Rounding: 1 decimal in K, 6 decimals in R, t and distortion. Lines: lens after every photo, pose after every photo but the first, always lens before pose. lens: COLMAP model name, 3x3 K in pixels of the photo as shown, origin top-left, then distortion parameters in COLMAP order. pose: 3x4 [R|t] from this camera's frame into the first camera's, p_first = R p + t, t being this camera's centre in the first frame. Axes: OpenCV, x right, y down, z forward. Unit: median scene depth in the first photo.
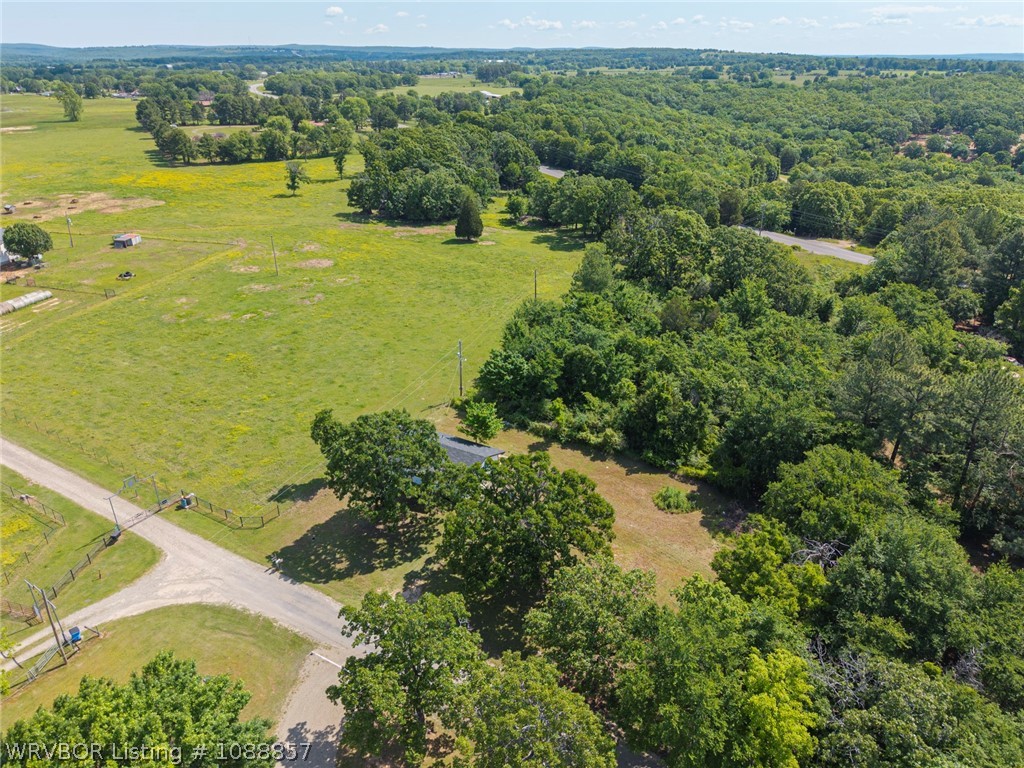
lens RADIAL K [[695.2, 0, 512.0], [0, 695.2, 384.0], [0, 0, 1]] dist [0.009837, -0.004900]
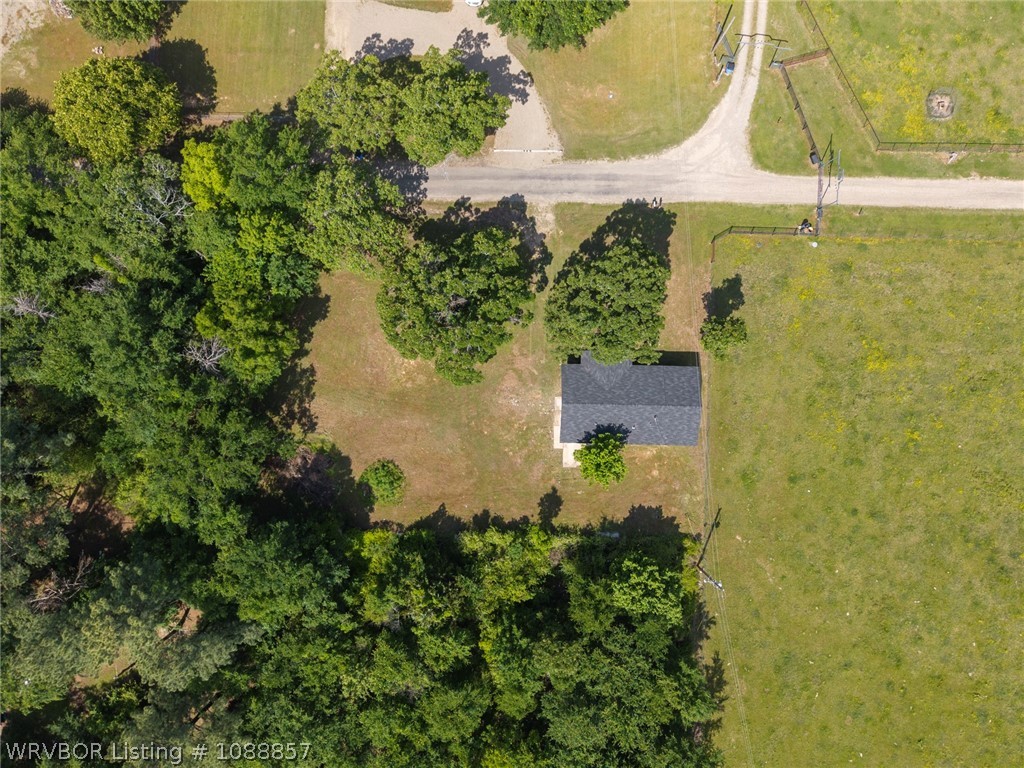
lens RADIAL K [[695.2, 0, 512.0], [0, 695.2, 384.0], [0, 0, 1]] dist [0.009837, -0.004900]
pose [[-0.873322, 0.487086, -0.007435, 0.012127], [-0.224179, -0.388297, 0.893851, -0.621168], [0.432496, 0.782287, 0.448303, 0.472871]]
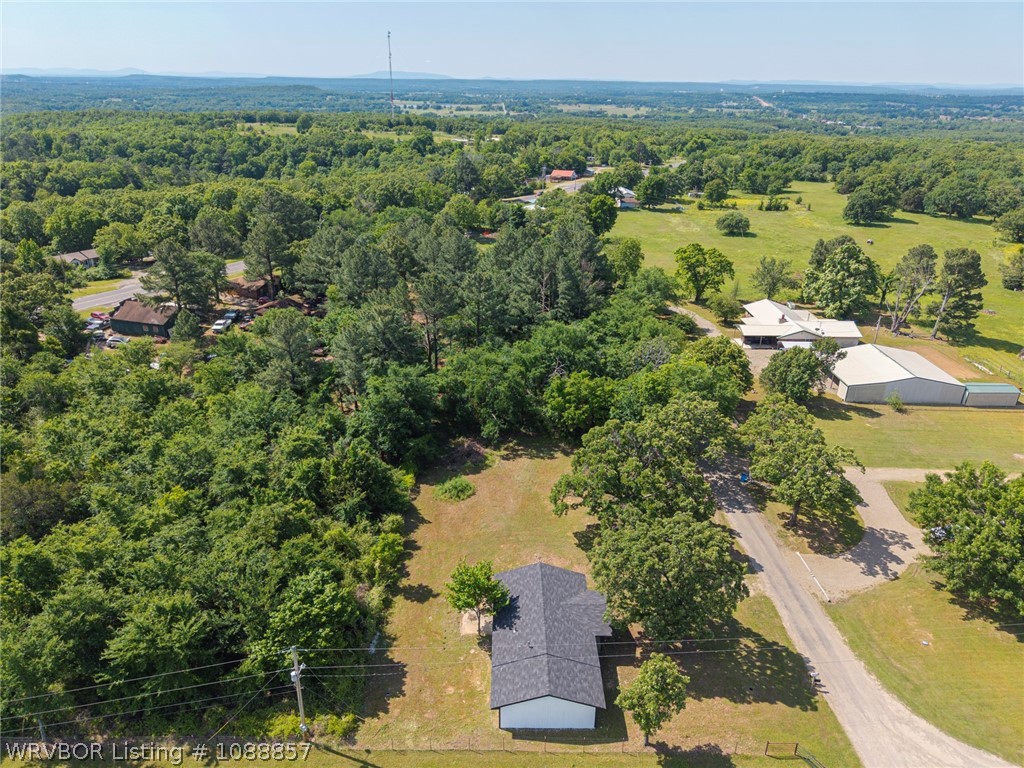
lens RADIAL K [[695.2, 0, 512.0], [0, 695.2, 384.0], [0, 0, 1]] dist [0.009837, -0.004900]
pose [[-0.511274, -0.348197, 0.785721, -0.524593], [0.349110, 0.751273, 0.560099, -0.461874], [-0.785316, 0.560667, -0.262547, 0.998817]]
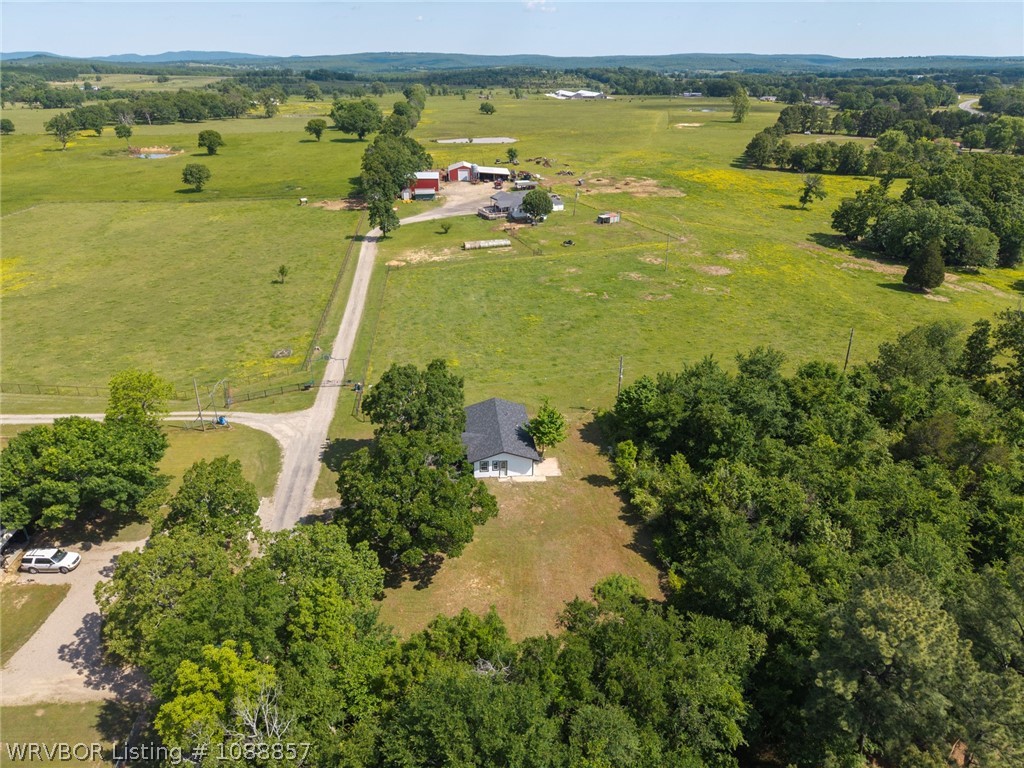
lens RADIAL K [[695.2, 0, 512.0], [0, 695.2, 384.0], [0, 0, 1]] dist [0.009837, -0.004900]
pose [[0.587690, 0.344445, -0.732105, 0.614365], [-0.352443, 0.923478, 0.151564, -0.130850], [0.728289, 0.168952, 0.664117, 0.271617]]
